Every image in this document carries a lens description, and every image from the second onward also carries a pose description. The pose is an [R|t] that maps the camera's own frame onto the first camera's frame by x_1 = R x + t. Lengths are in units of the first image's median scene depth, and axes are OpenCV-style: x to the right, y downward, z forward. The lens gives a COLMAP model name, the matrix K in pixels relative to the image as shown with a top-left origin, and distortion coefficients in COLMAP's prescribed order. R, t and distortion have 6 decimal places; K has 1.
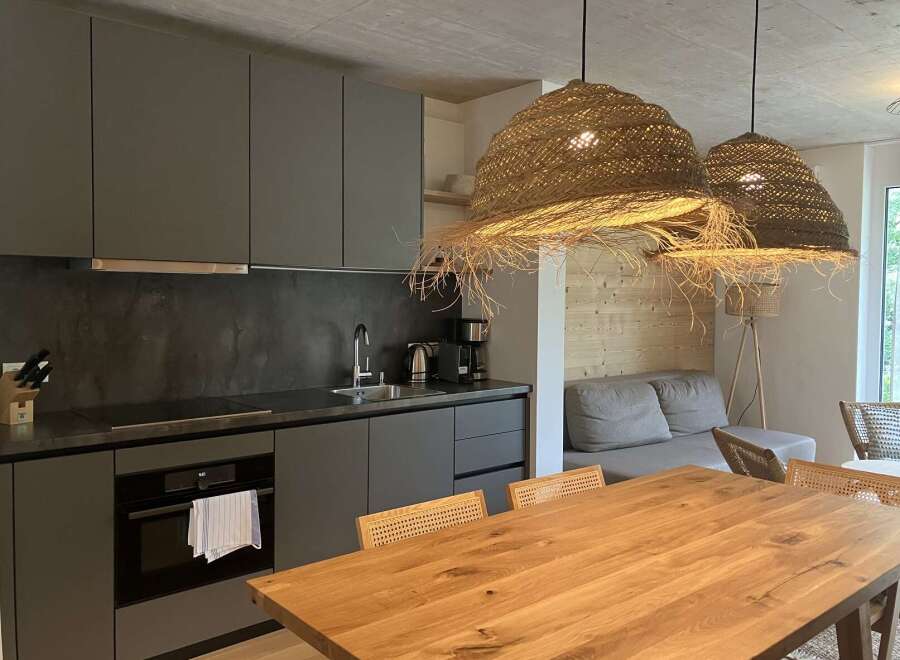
lens RADIAL K [[741.0, 0, 464.0], [0, 741.0, 310.4], [0, 0, 1]] dist [0.051431, -0.072662]
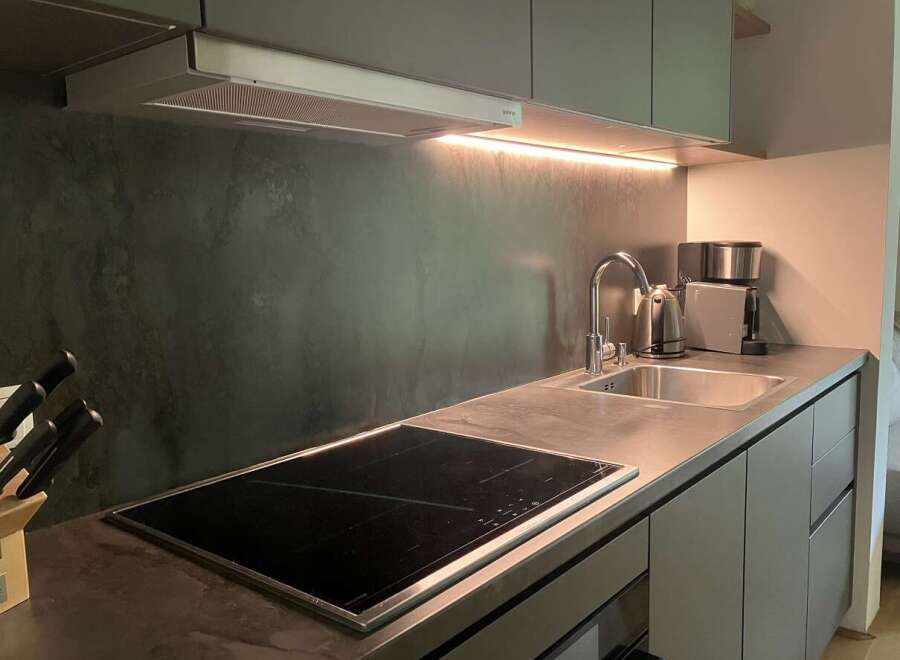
lens RADIAL K [[741.0, 0, 464.0], [0, 741.0, 310.4], [0, 0, 1]] dist [0.051431, -0.072662]
pose [[0.982812, -0.041470, 0.179890, -0.369310], [0.028277, 0.996760, 0.075296, 0.014799], [-0.182430, -0.068915, 0.980801, 0.558786]]
